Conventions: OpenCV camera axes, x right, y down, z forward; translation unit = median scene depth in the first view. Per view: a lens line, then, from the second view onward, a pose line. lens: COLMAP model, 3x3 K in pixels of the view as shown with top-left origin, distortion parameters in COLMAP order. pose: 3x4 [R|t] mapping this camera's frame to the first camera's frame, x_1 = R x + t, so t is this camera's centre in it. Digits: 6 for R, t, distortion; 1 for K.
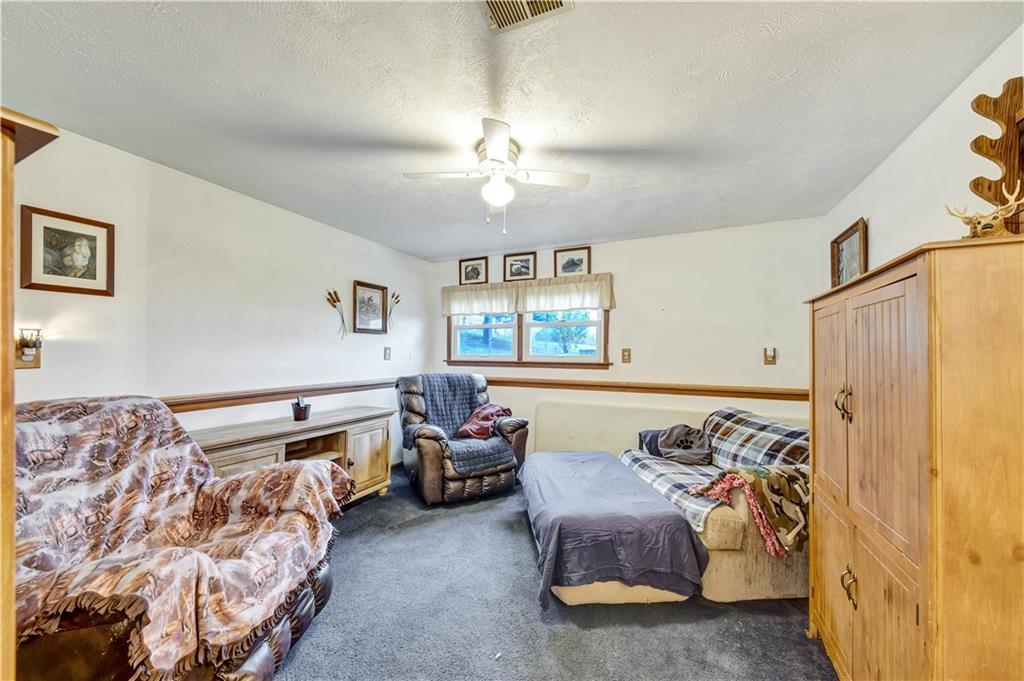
lens RADIAL K [[360.7, 0, 508.2], [0, 360.7, 347.1], [0, 0, 1]] dist [0.004687, -0.002103]
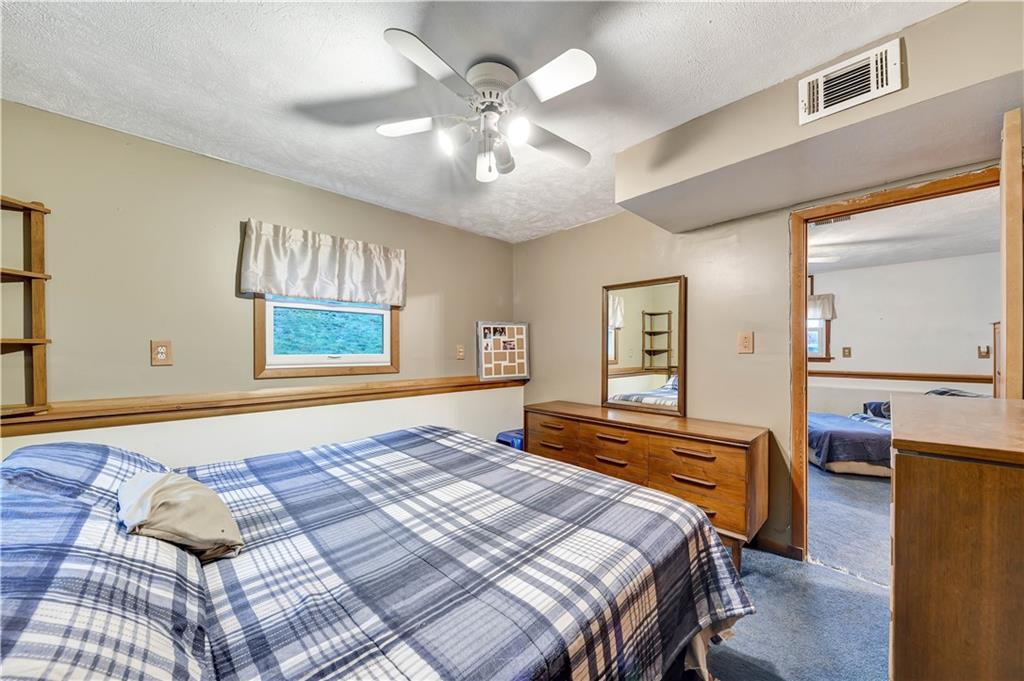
lens RADIAL K [[360.7, 0, 514.5], [0, 360.7, 344.2], [0, 0, 1]] dist [0.004687, -0.002103]
pose [[0.942403, -0.011967, -0.334264, -0.468292], [0.011688, 0.999928, -0.002846, -0.021020], [0.334274, -0.001225, 0.942475, -0.845779]]
